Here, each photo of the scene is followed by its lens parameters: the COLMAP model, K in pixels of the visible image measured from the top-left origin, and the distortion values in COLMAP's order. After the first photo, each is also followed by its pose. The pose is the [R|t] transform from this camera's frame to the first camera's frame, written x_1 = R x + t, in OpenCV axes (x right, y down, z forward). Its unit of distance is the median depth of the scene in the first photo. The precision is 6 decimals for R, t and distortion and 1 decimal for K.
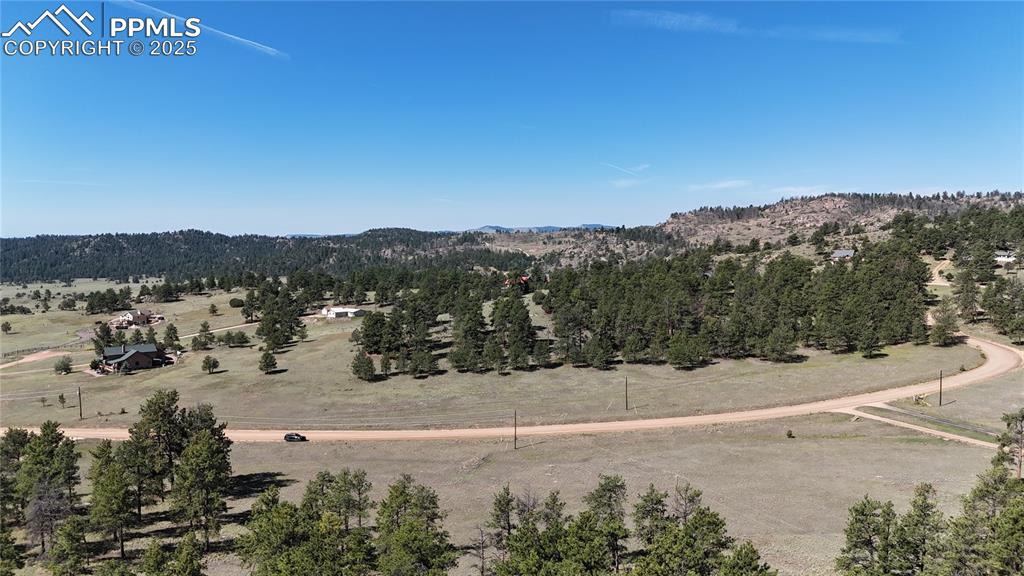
lens RADIAL K [[756.2, 0, 513.0], [0, 756.2, 286.5], [0, 0, 1]] dist [0.067172, -0.059913]
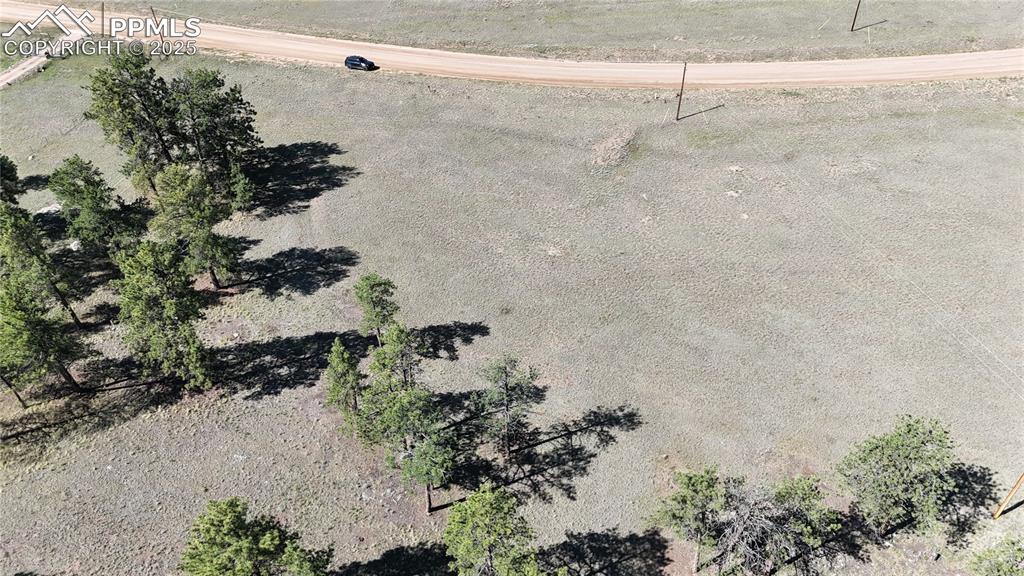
lens RADIAL K [[756.2, 0, 510.4], [0, 756.2, 288.7], [0, 0, 1]] dist [0.067172, -0.059913]
pose [[0.988711, 0.090657, -0.119299, -0.045245], [-0.001555, 0.802362, 0.596836, -0.059133], [0.149828, -0.589912, 0.793445, 0.345929]]
